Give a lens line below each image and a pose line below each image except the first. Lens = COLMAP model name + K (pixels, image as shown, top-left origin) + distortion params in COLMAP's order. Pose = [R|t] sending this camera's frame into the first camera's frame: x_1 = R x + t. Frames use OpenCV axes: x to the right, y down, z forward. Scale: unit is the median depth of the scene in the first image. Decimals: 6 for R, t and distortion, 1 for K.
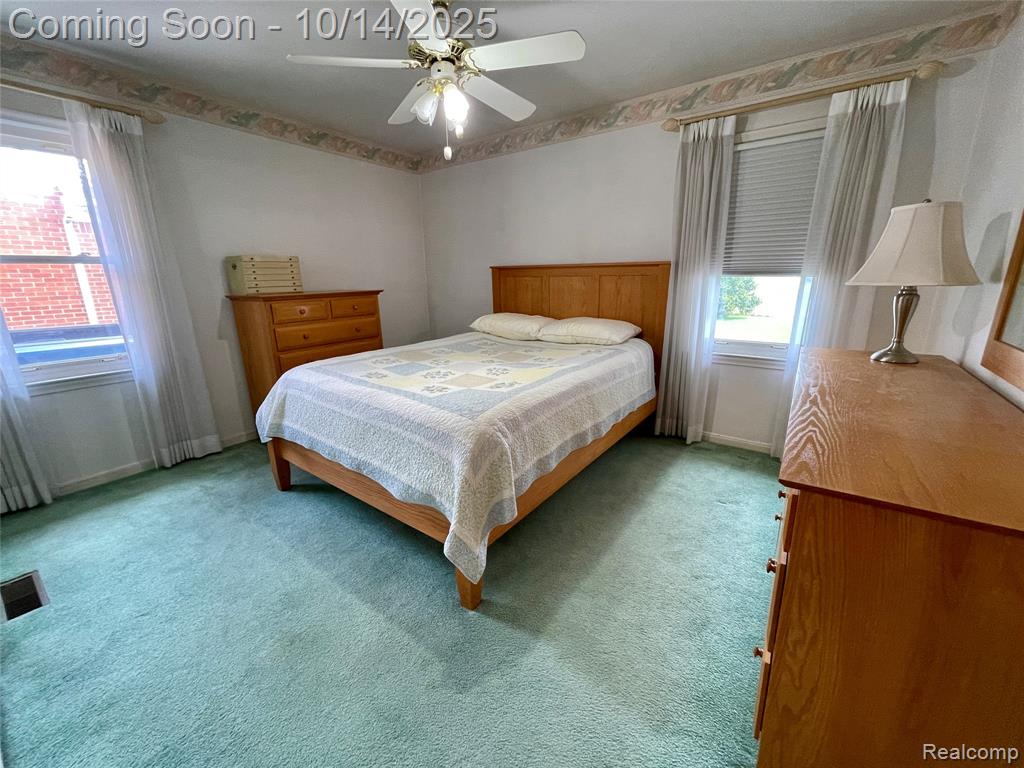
lens RADIAL K [[415.1, 0, 506.5], [0, 415.1, 385.3], [0, 0, 1]] dist [0.001198, -0.000467]
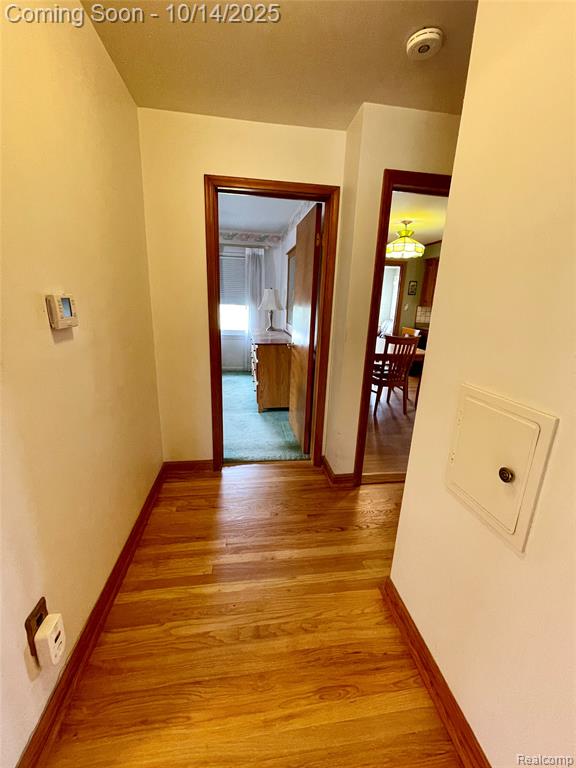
lens RADIAL K [[311.3, 0, 290.9], [0, 311.3, 384.8], [0, 0, 1]] dist [0.001198, -0.000467]
pose [[0.711065, -0.140554, 0.688935, -0.787644], [0.137984, 0.988658, 0.059285, 0.242500], [-0.689454, 0.052906, 0.722394, -0.939215]]
